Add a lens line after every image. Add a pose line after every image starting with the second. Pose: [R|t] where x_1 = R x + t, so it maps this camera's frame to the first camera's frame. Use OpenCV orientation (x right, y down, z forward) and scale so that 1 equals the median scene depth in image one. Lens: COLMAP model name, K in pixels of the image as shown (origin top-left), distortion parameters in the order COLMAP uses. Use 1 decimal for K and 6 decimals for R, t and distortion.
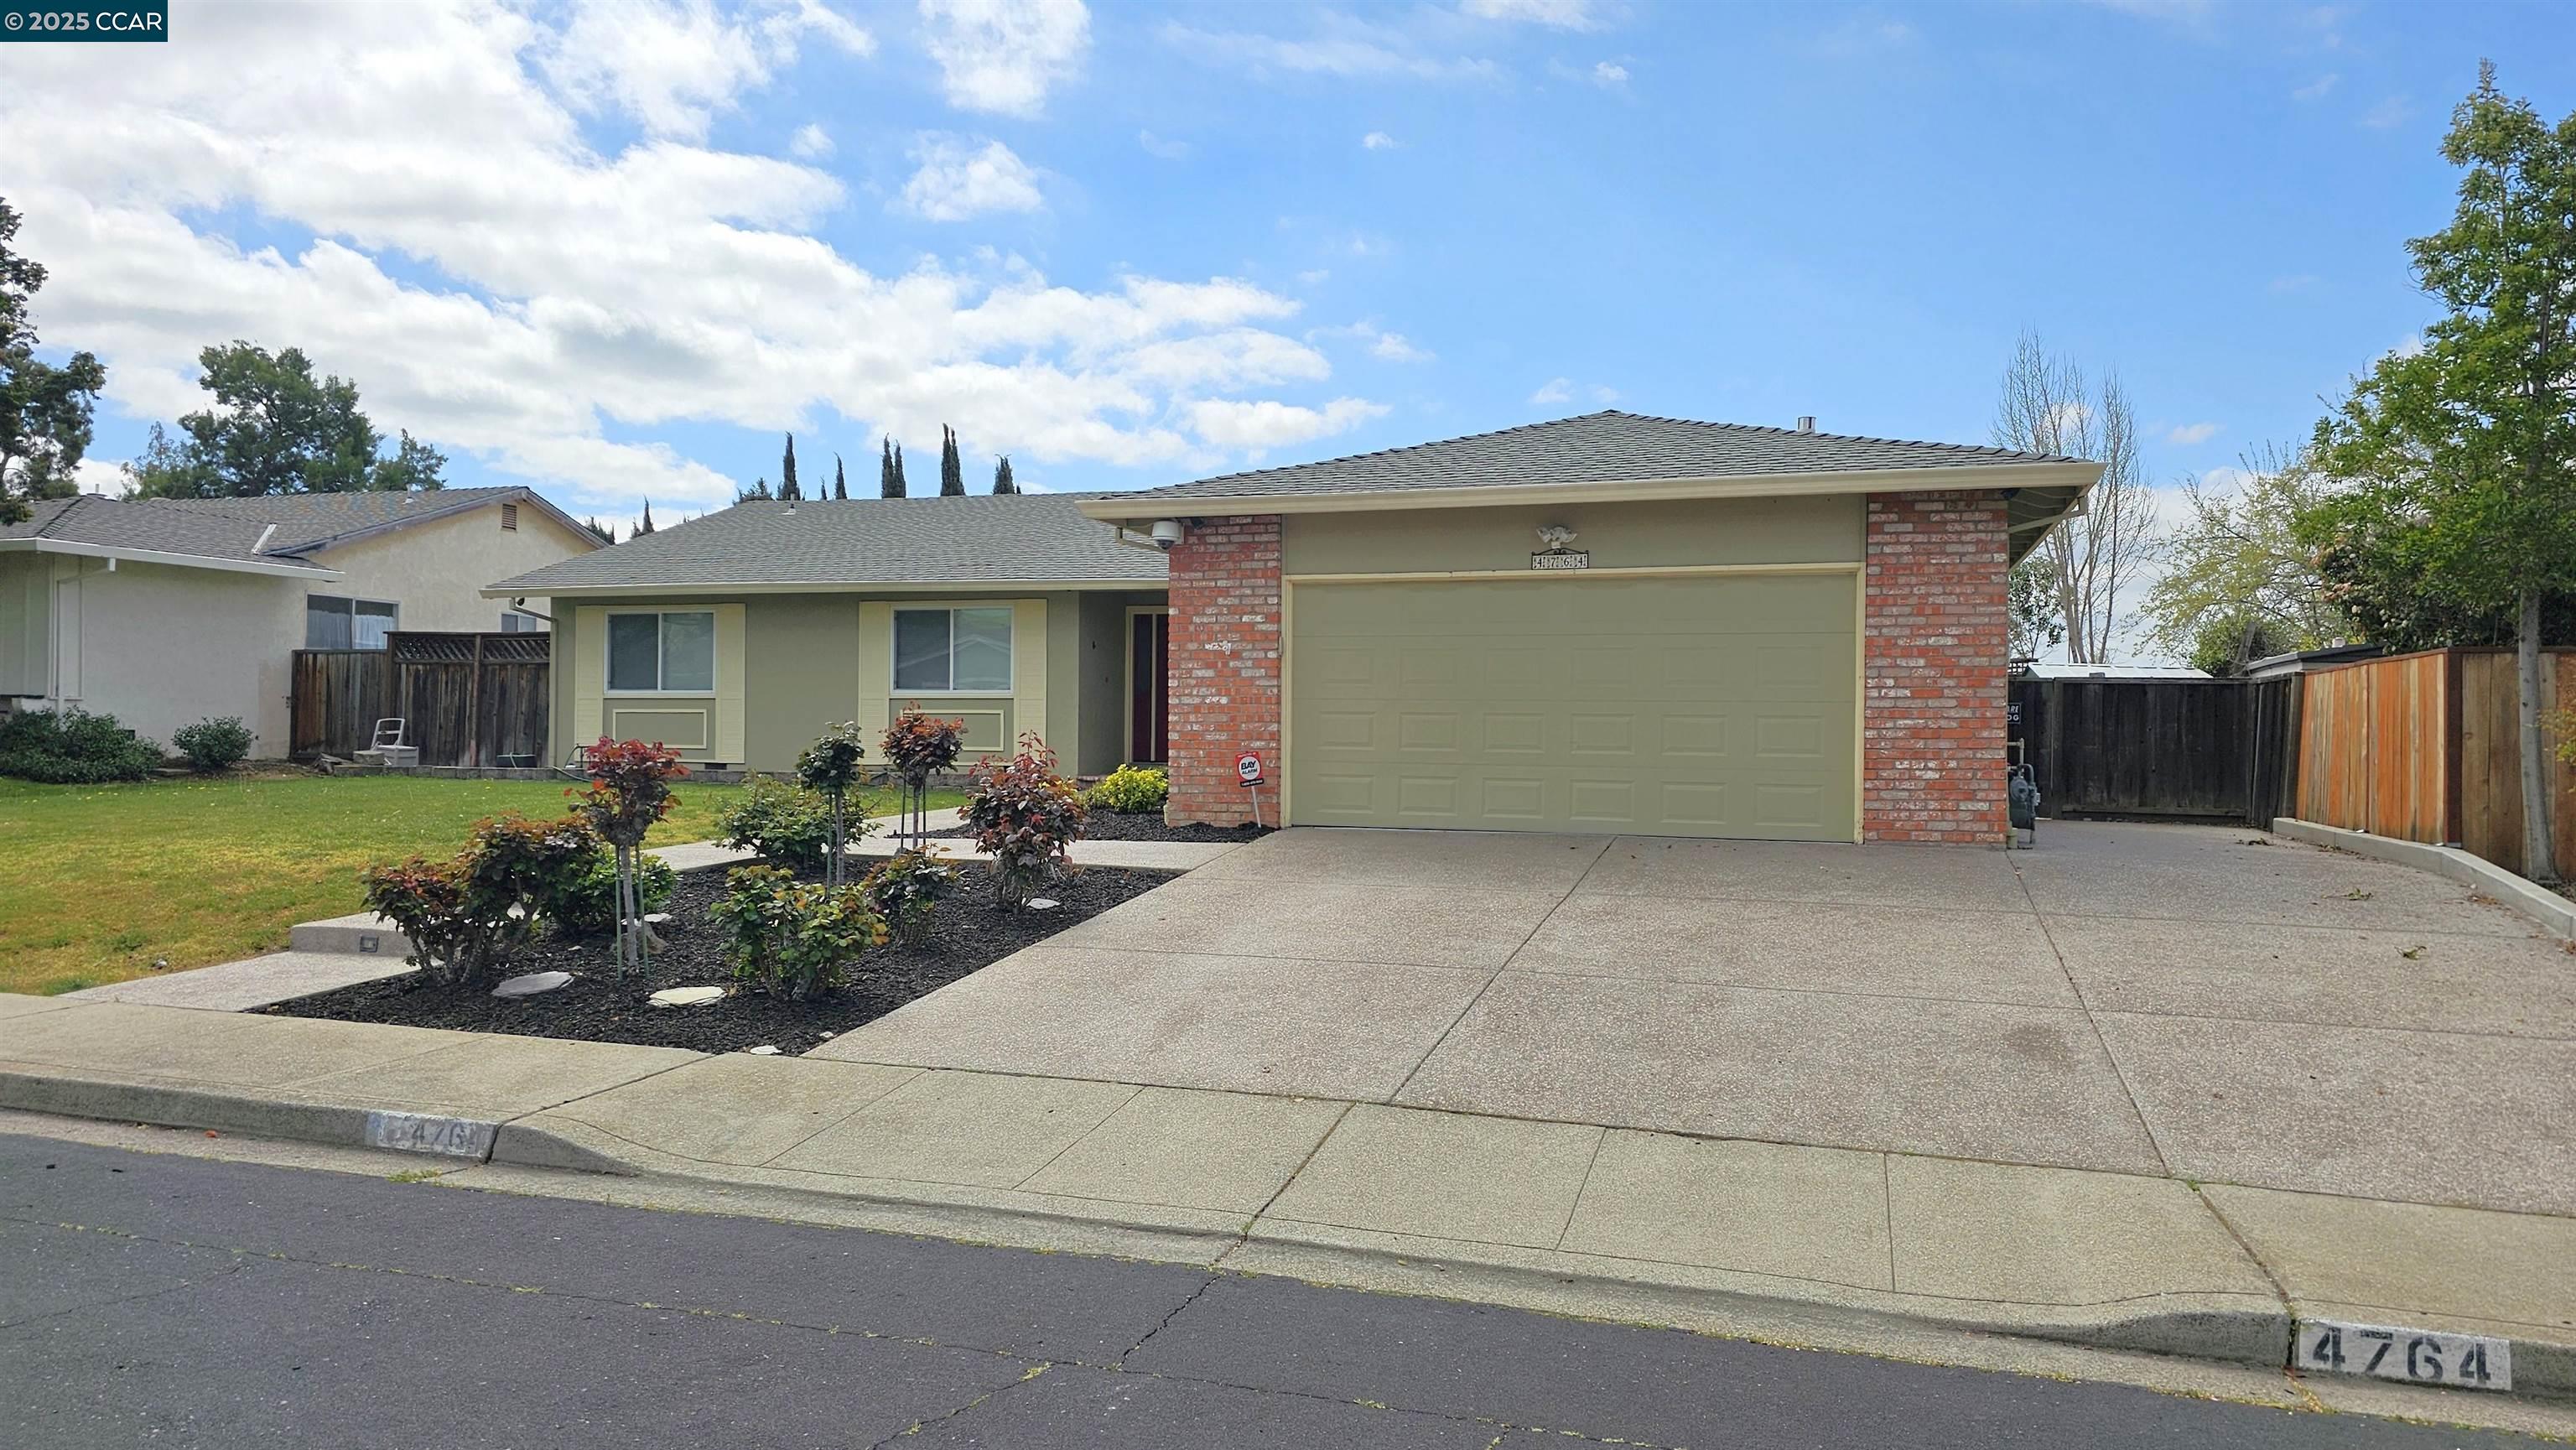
lens RADIAL K [[1761.4, 0, 1304.1], [0, 1761.4, 717.9], [0, 0, 1]] dist [0.037854, -0.019504]
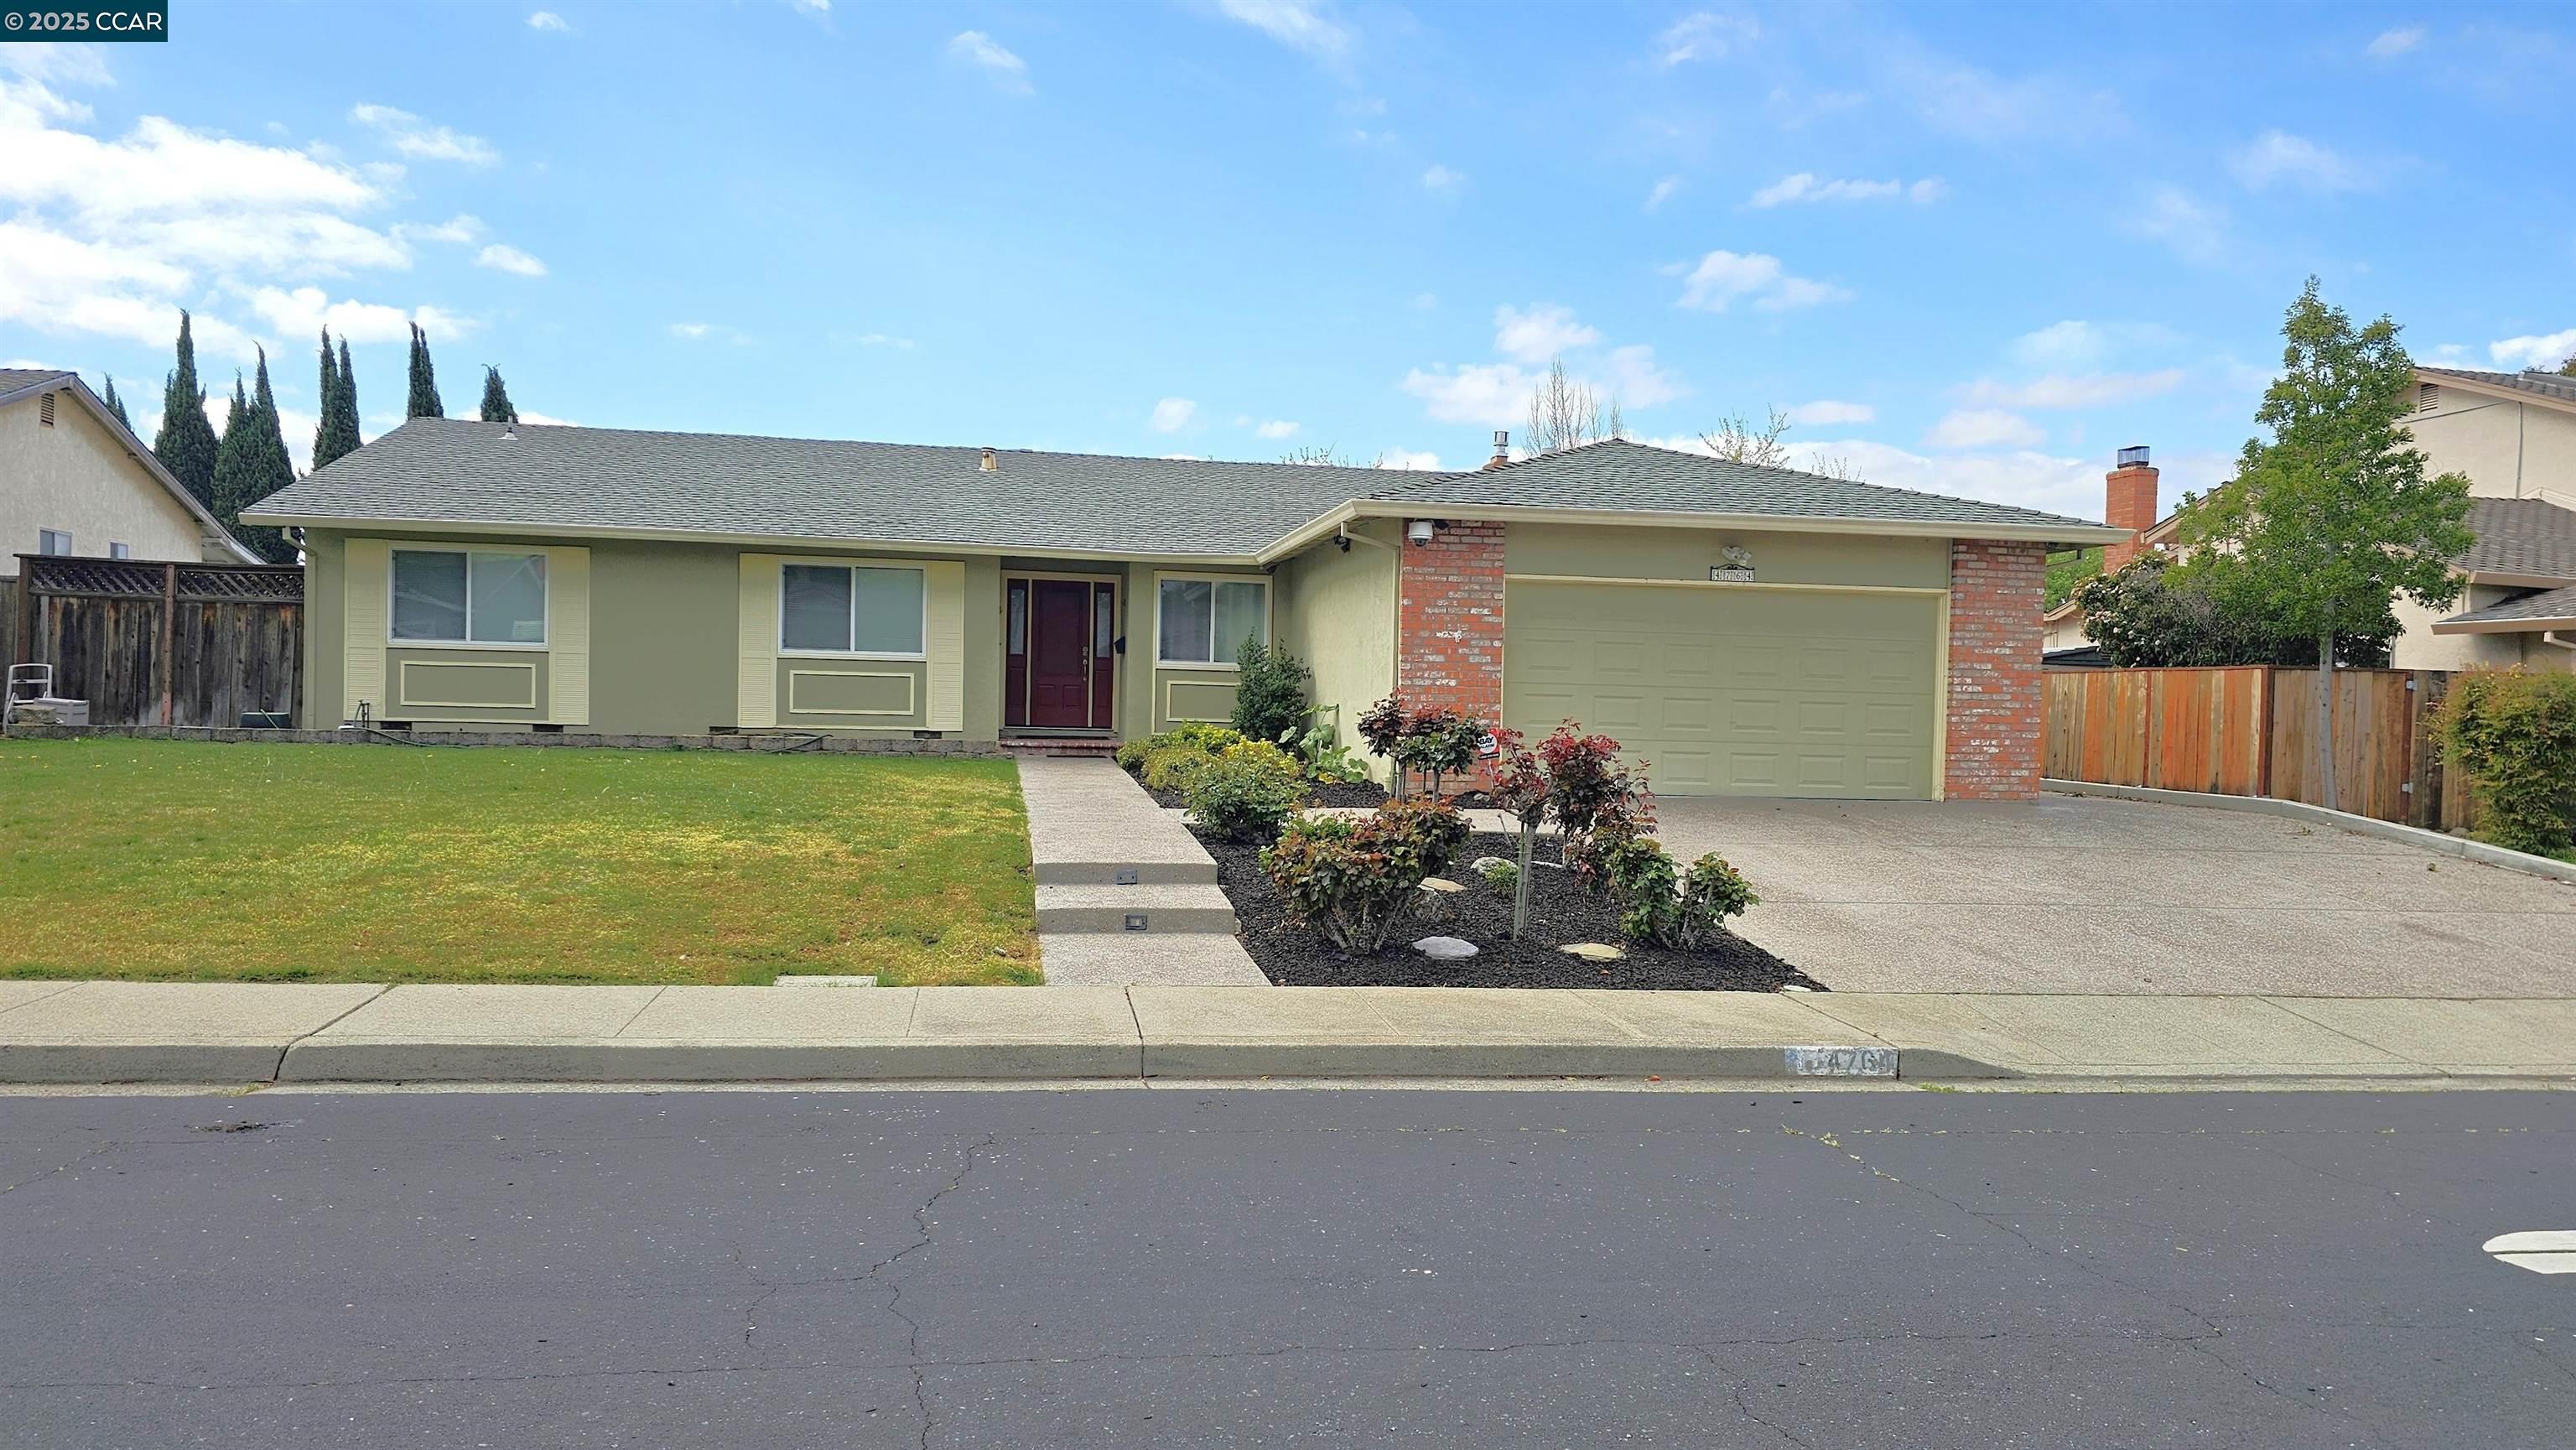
lens RADIAL K [[1761.4, 0, 1311.8], [0, 1761.4, 745.5], [0, 0, 1]] dist [0.037854, -0.019504]
pose [[0.885065, -0.000604, 0.465466, -0.648963], [-0.021048, 0.998924, 0.041317, -0.014326], [-0.464991, -0.046365, 0.884101, 0.039821]]
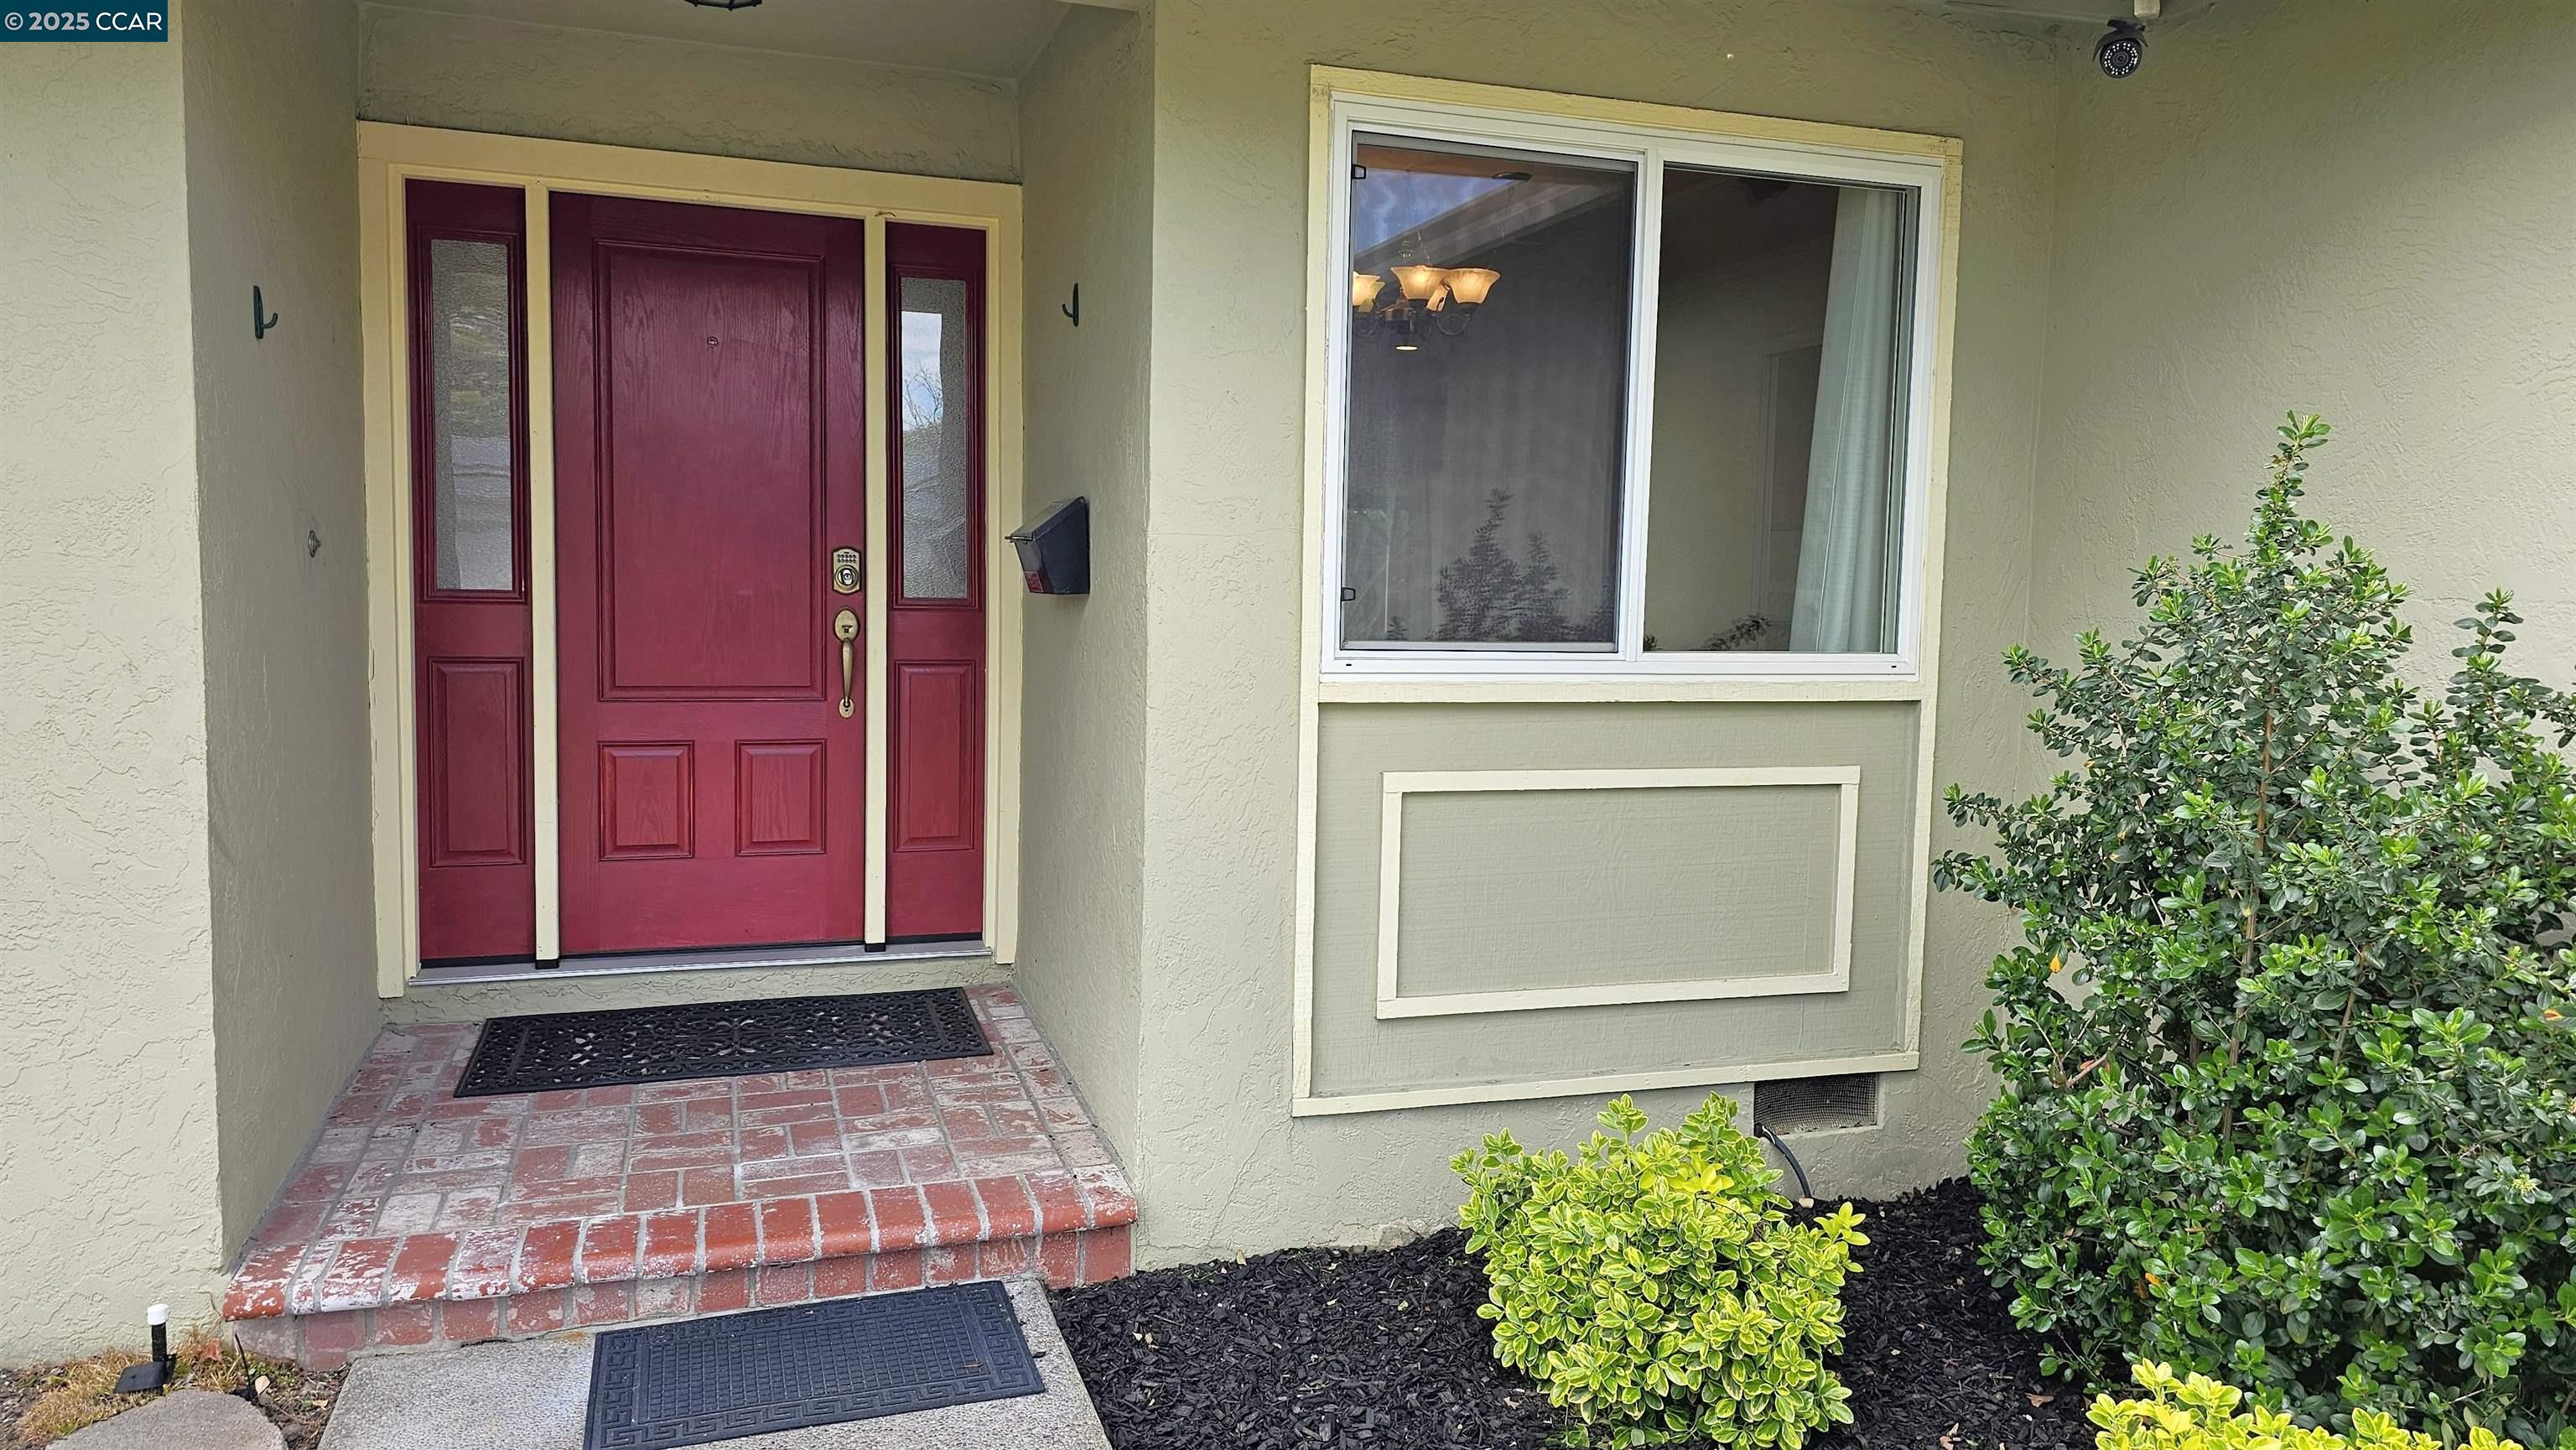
lens RADIAL K [[1761.4, 0, 1292.8], [0, 1761.4, 721.0], [0, 0, 1]] dist [0.037854, -0.019504]
pose [[0.814001, -0.039454, 0.579523, -0.206079], [-0.020301, 0.995149, 0.096264, -0.034959], [-0.580509, -0.090124, 0.809251, 1.247689]]
